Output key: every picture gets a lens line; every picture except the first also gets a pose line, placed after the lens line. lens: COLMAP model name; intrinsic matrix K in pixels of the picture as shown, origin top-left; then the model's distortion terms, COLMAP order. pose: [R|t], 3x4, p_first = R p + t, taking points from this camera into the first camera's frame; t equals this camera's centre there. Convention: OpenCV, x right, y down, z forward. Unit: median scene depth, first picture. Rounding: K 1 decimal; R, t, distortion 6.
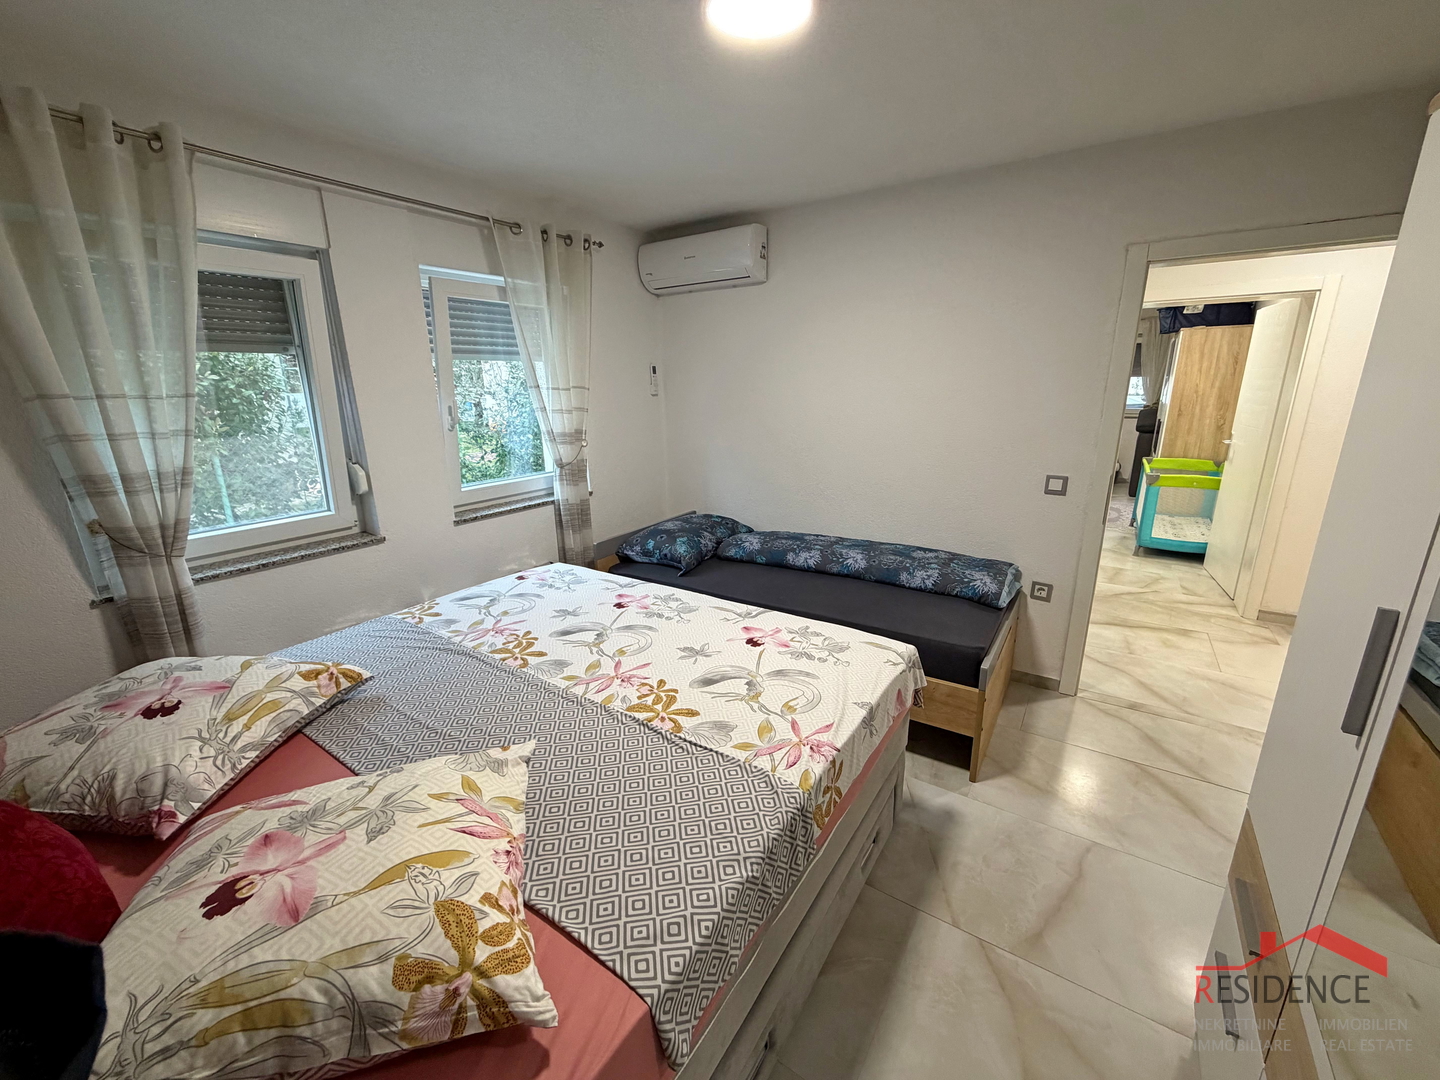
lens RADIAL K [[573.9, 0, 718.6], [0, 573.9, 534.3], [0, 0, 1]] dist [0.001238, -0.000046]
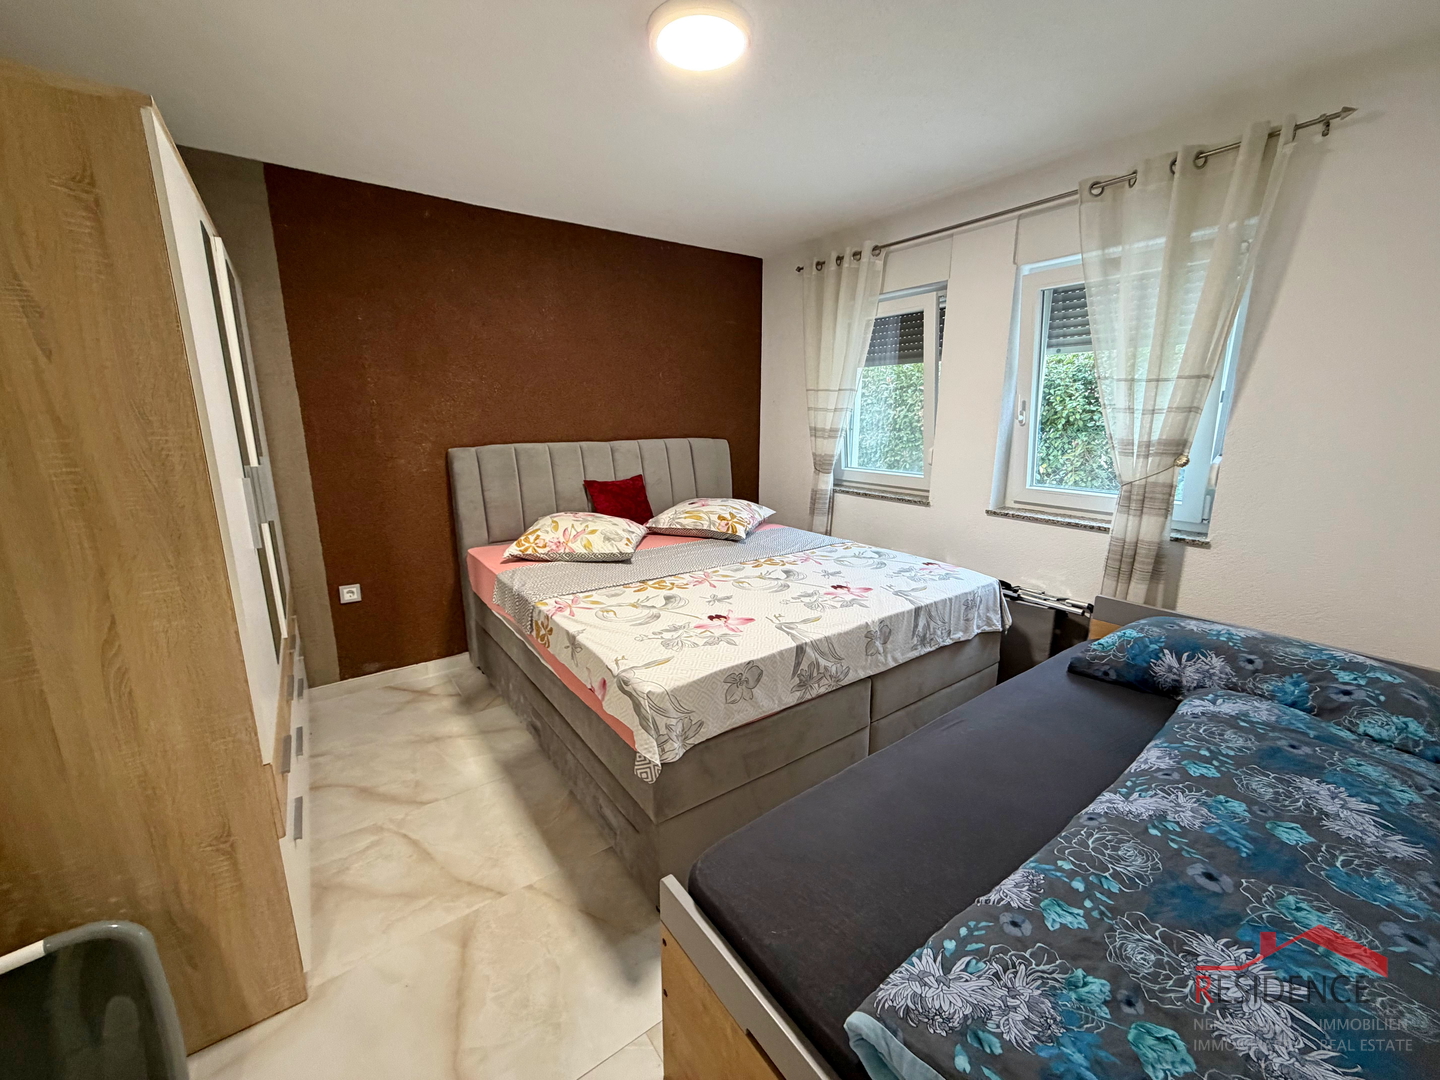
lens RADIAL K [[573.9, 0, 720.1], [0, 573.9, 535.6], [0, 0, 1]] dist [0.001238, -0.000046]
pose [[-0.343218, 0.215027, -0.914311, 0.981779], [-0.234978, 0.922830, 0.305238, -0.269431], [0.909388, 0.319606, -0.266205, 1.231566]]
